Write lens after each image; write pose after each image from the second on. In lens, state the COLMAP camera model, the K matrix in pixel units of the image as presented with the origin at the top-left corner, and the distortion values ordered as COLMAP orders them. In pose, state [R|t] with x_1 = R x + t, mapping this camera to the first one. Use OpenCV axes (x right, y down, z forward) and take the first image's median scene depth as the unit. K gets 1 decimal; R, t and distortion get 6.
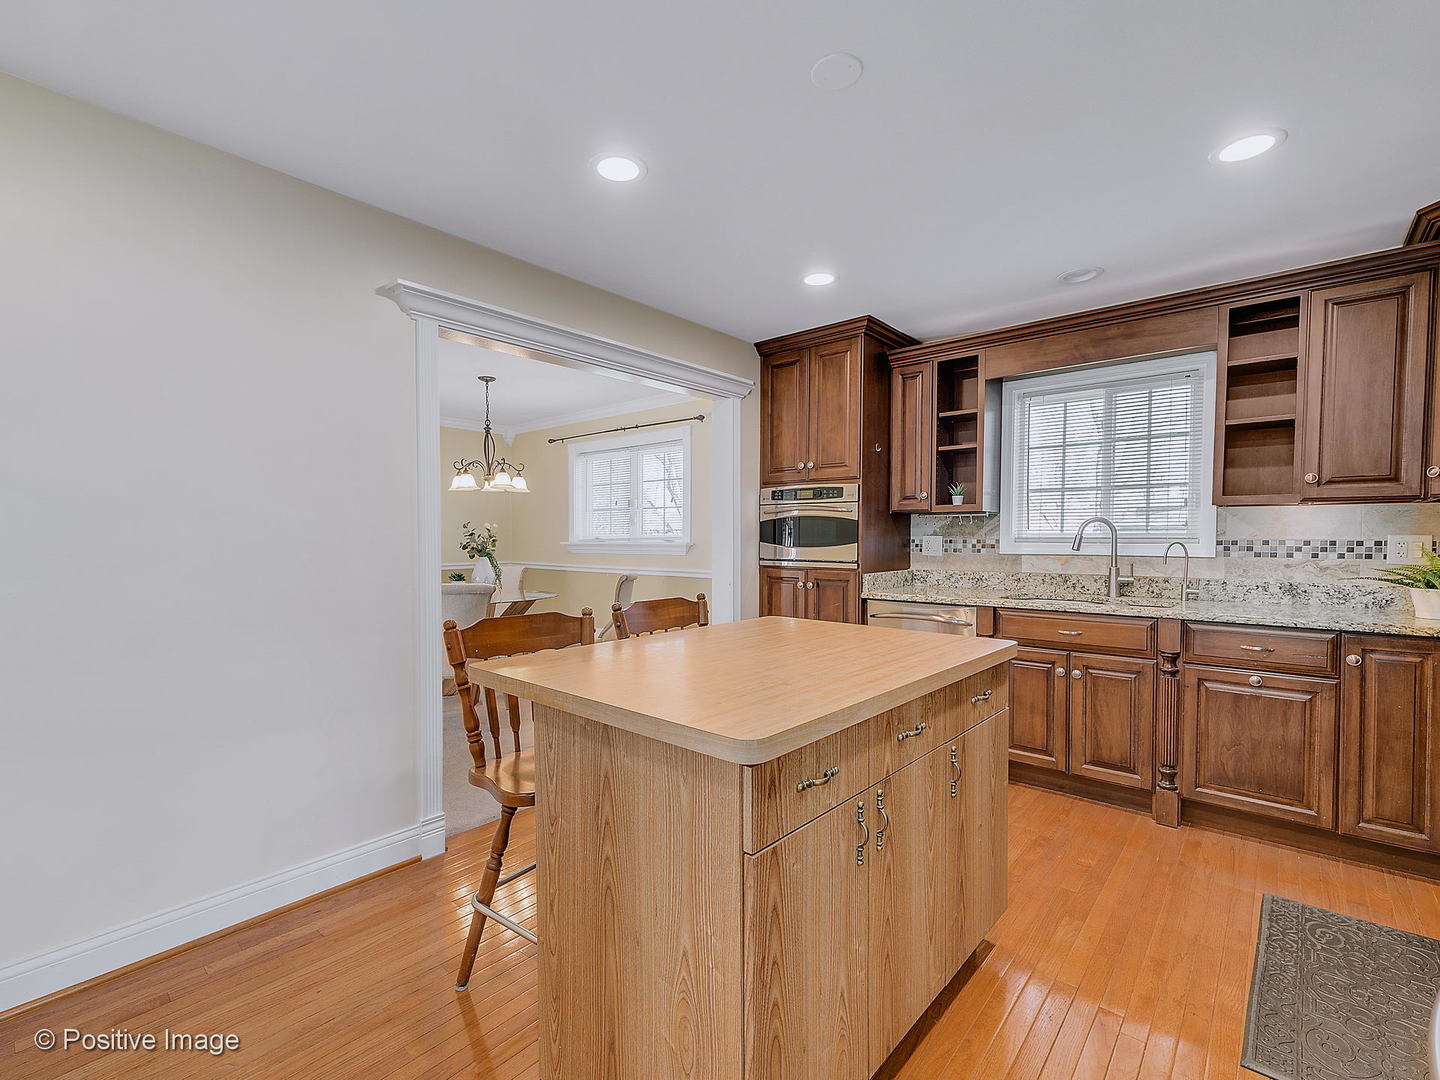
lens RADIAL K [[653.2, 0, 720.6], [0, 653.2, 557.4], [0, 0, 1]] dist [0.012181, -0.001457]
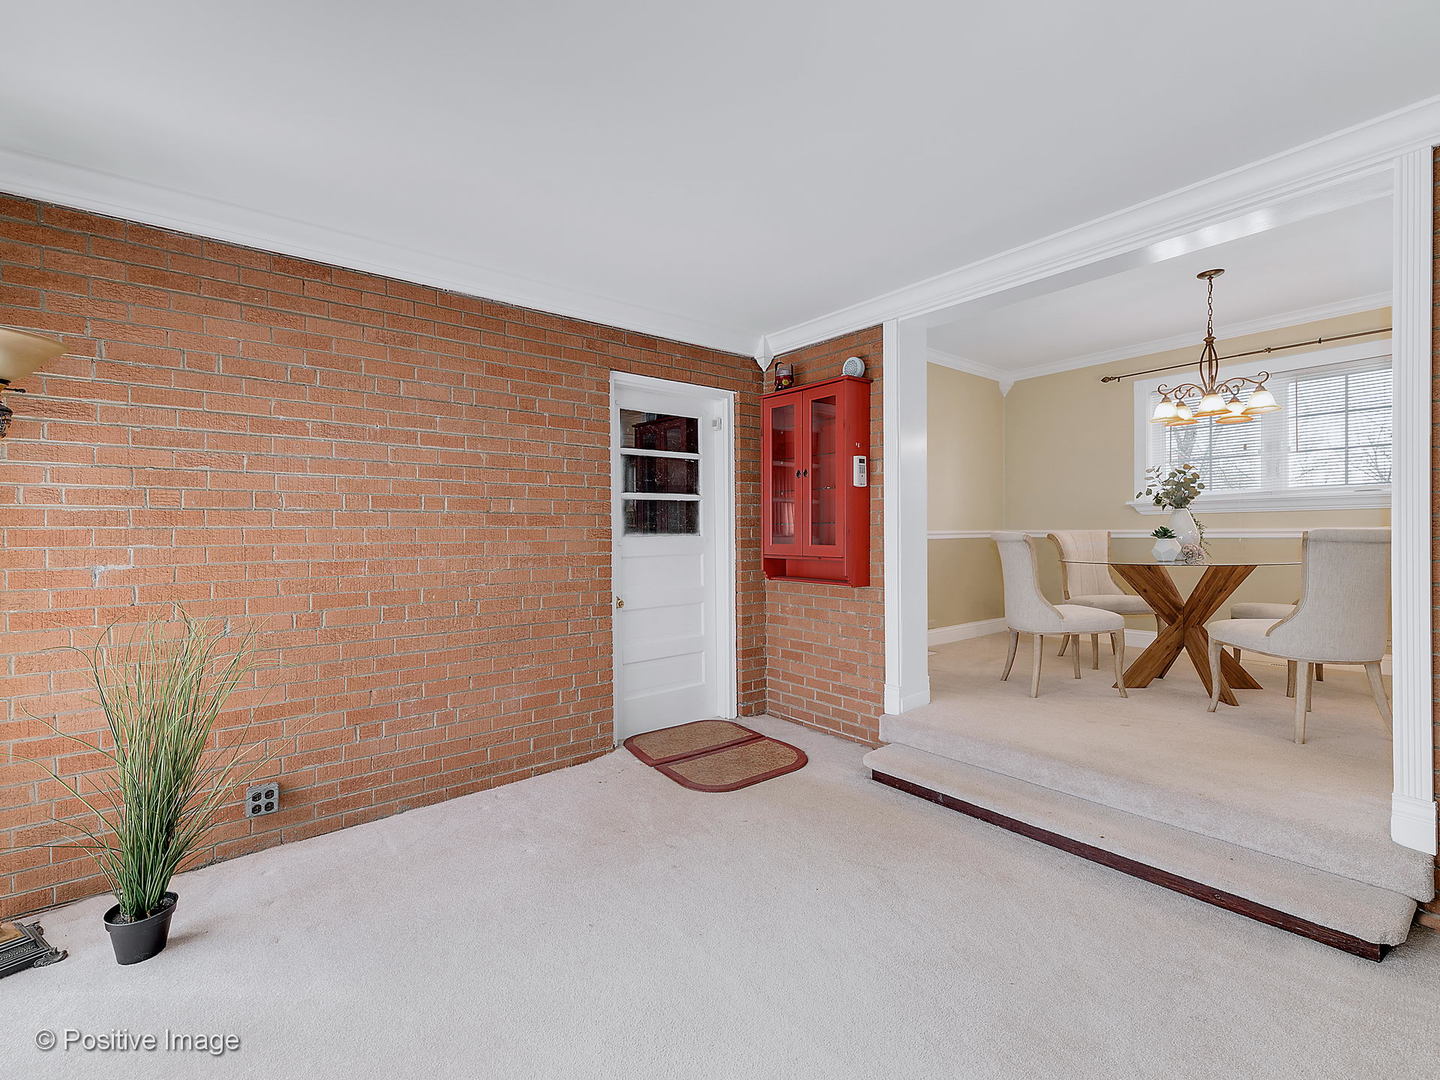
lens RADIAL K [[653.5, 0, 718.4], [0, 653.5, 533.5], [0, 0, 1]] dist [0.016712, -0.000856]
pose [[0.983280, -0.005284, -0.182025, -0.761663], [-0.000723, 0.999458, -0.032917, 0.054926], [0.182100, 0.032498, 0.982743, 0.140209]]
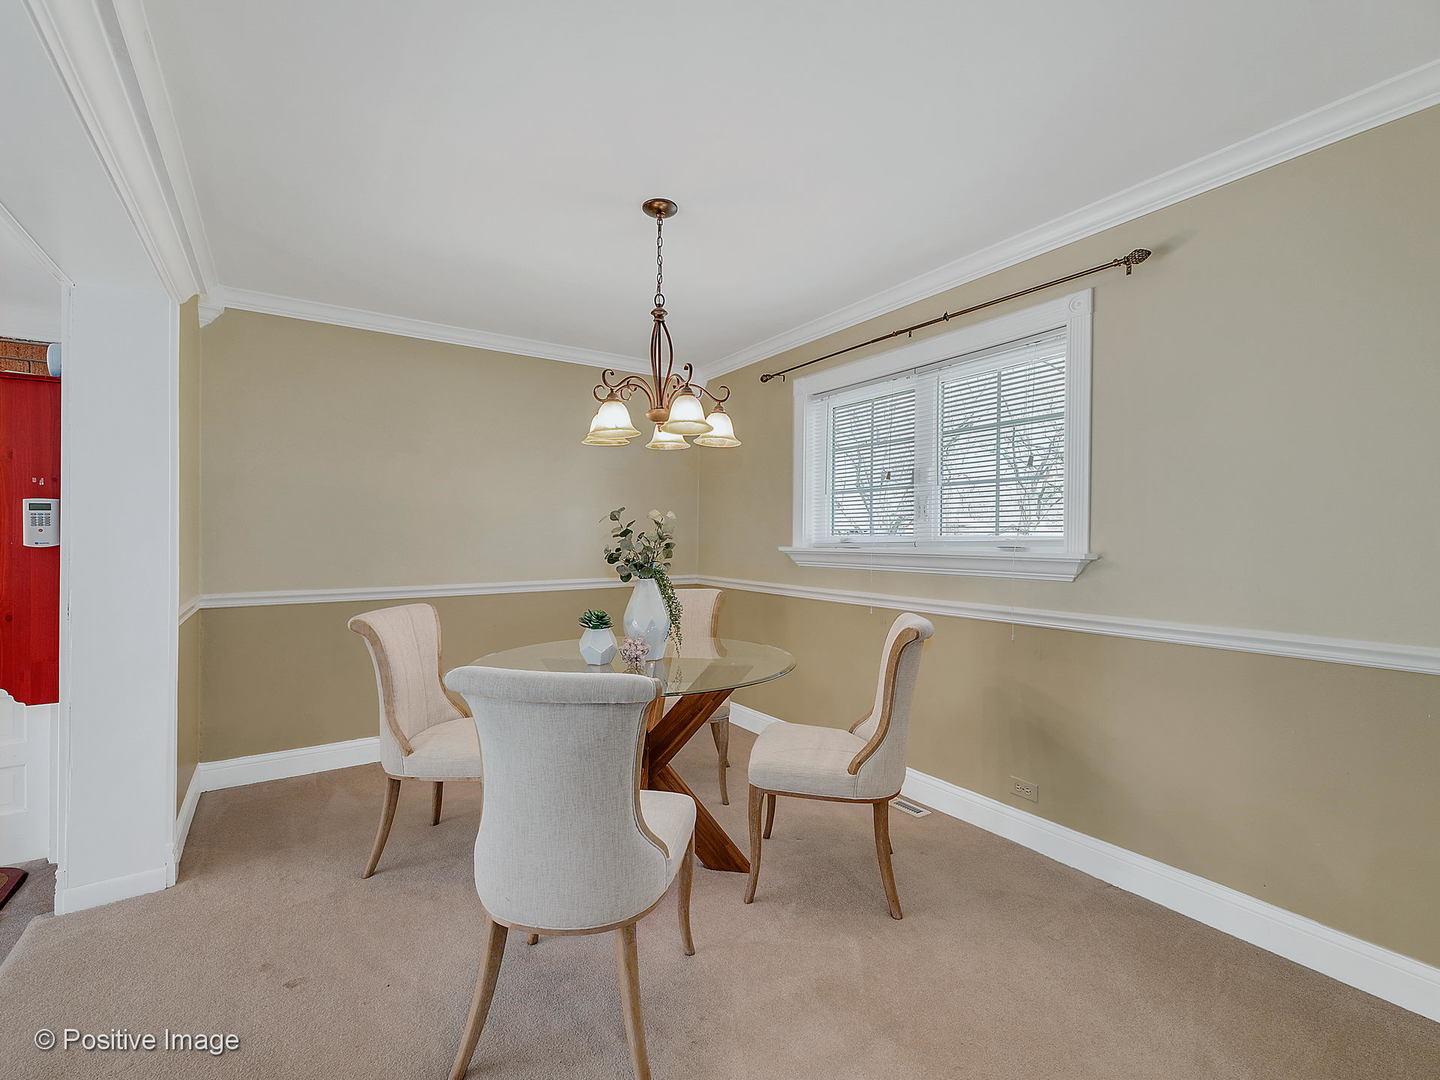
lens RADIAL K [[653.5, 0, 718.4], [0, 653.5, 533.5], [0, 0, 1]] dist [0.016712, -0.000856]
pose [[0.962419, 0.004953, -0.271523, -0.178387], [-0.015210, 0.999247, -0.035684, -0.018012], [0.271142, 0.038473, 0.961770, 0.542239]]
